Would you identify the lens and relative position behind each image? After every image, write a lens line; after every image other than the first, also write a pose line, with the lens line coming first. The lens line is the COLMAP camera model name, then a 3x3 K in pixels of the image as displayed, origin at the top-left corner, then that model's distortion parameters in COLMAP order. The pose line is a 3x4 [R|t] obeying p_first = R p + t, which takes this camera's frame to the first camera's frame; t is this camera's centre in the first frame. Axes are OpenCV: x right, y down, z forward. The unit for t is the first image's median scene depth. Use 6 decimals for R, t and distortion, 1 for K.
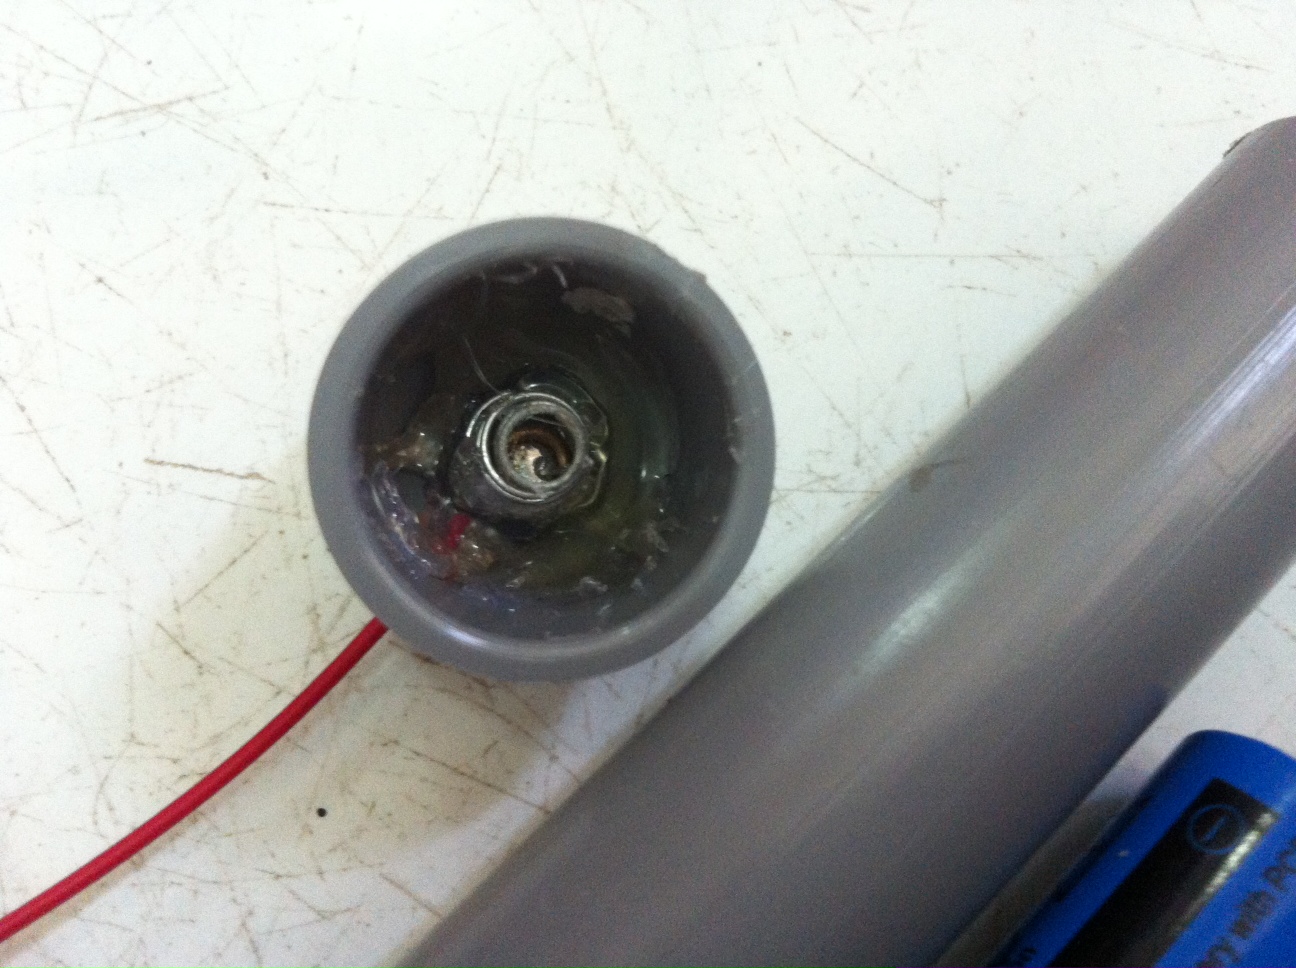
lens RADIAL K [[1318.0, 0, 648.0], [0, 1318.0, 484.0], [0, 0, 1]] dist [-0.000116, -0.150614]
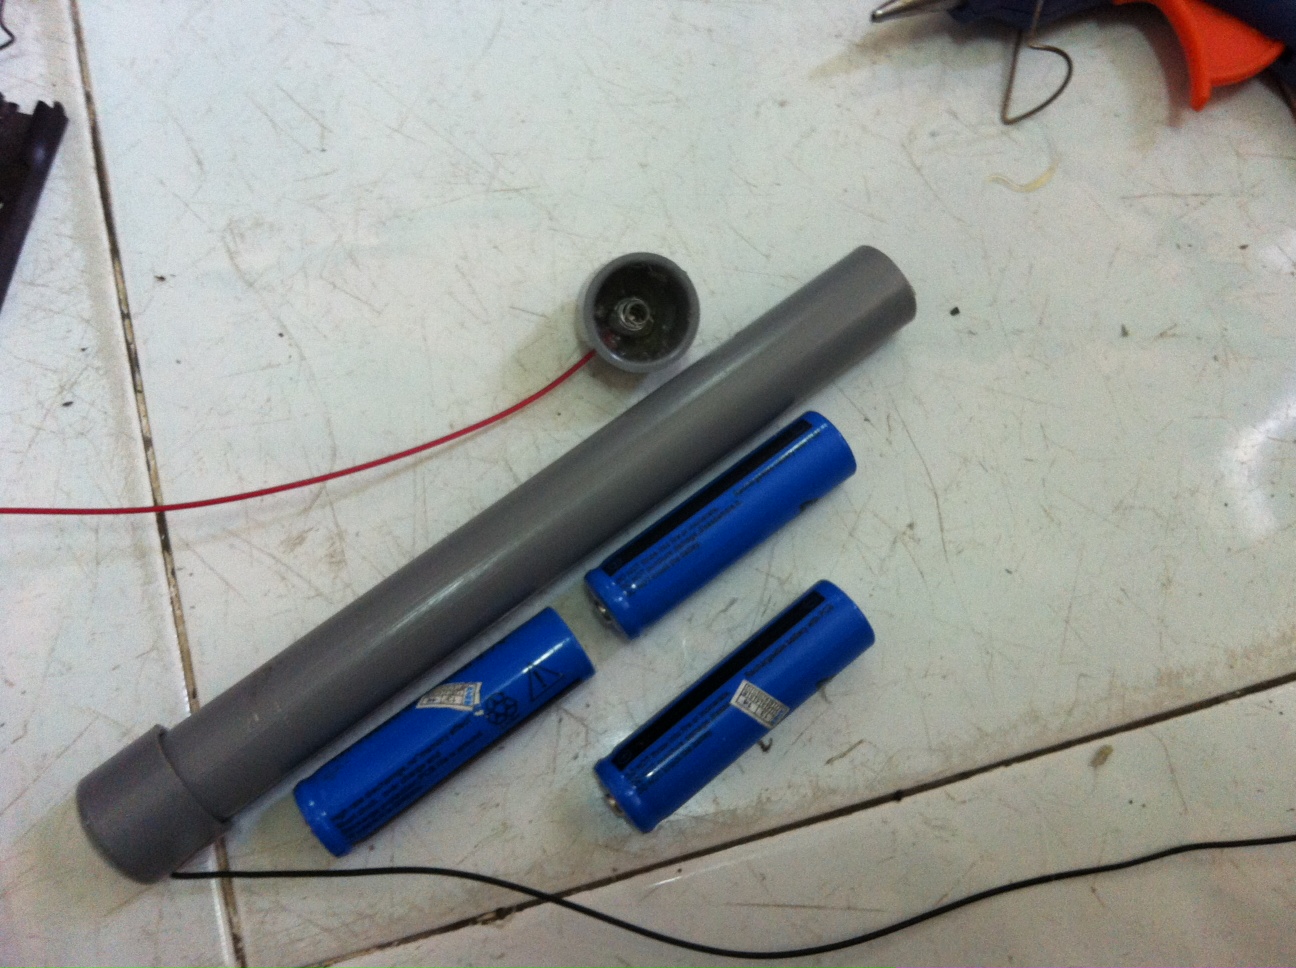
lens RADIAL K [[1321.8, 0, 648.0], [0, 1321.8, 484.0], [0, 0, 1]] dist [0.068058, -0.285514]
pose [[0.992870, 0.118990, 0.007077, -0.019949], [-0.119170, 0.992208, 0.036368, 0.275239], [-0.002695, -0.036952, 0.999313, -2.435296]]
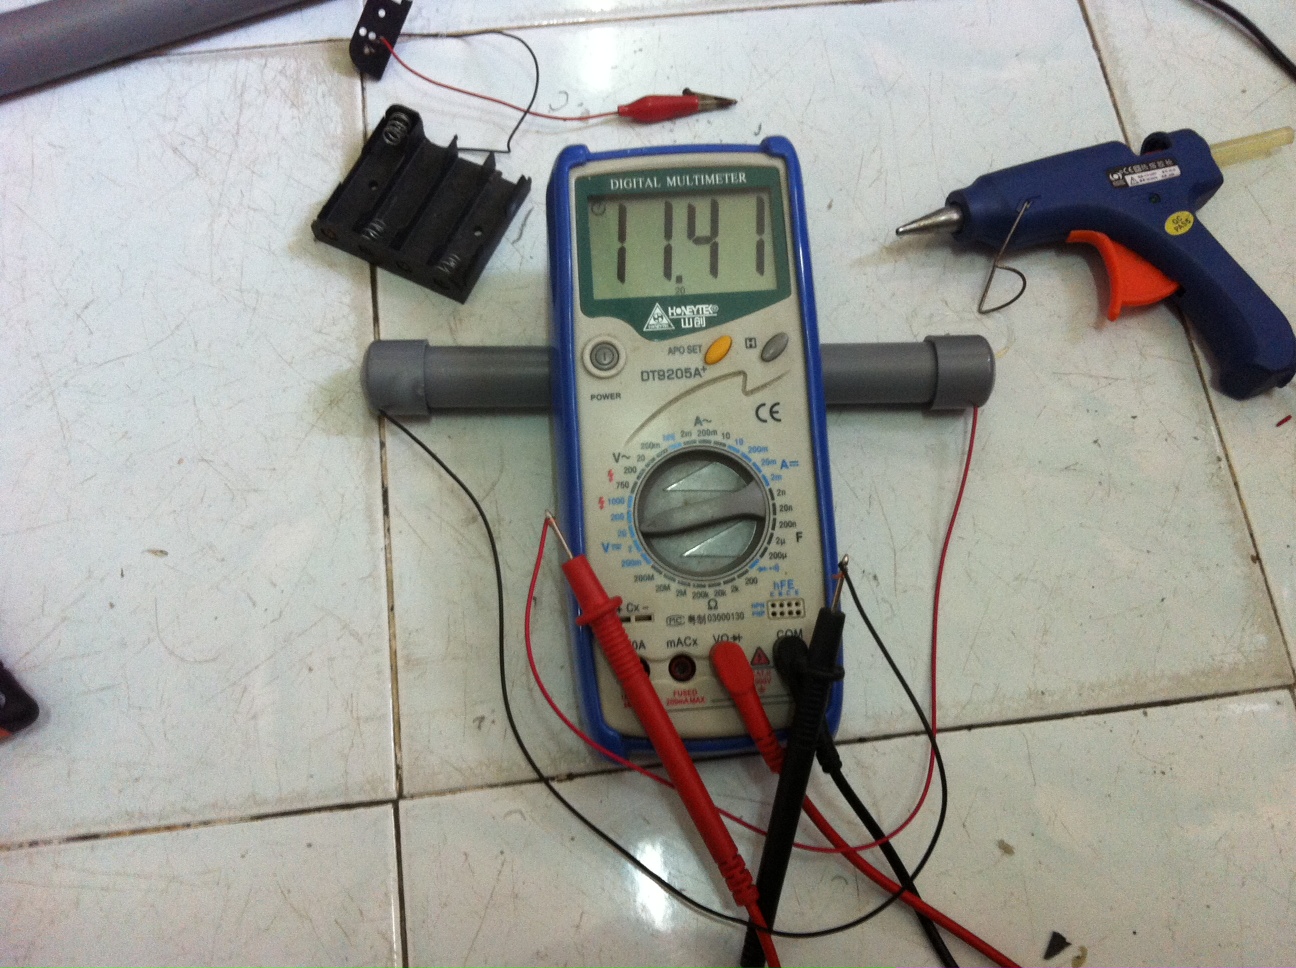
lens RADIAL K [[1334.5, 0, 648.0], [0, 1334.5, 484.0], [0, 0, 1]] dist [0.093844, -0.285037]
pose [[0.965414, 0.255888, -0.049973, 0.018194], [-0.257902, 0.965381, -0.039069, 0.531060], [0.038246, 0.050606, 0.997986, -4.186602]]
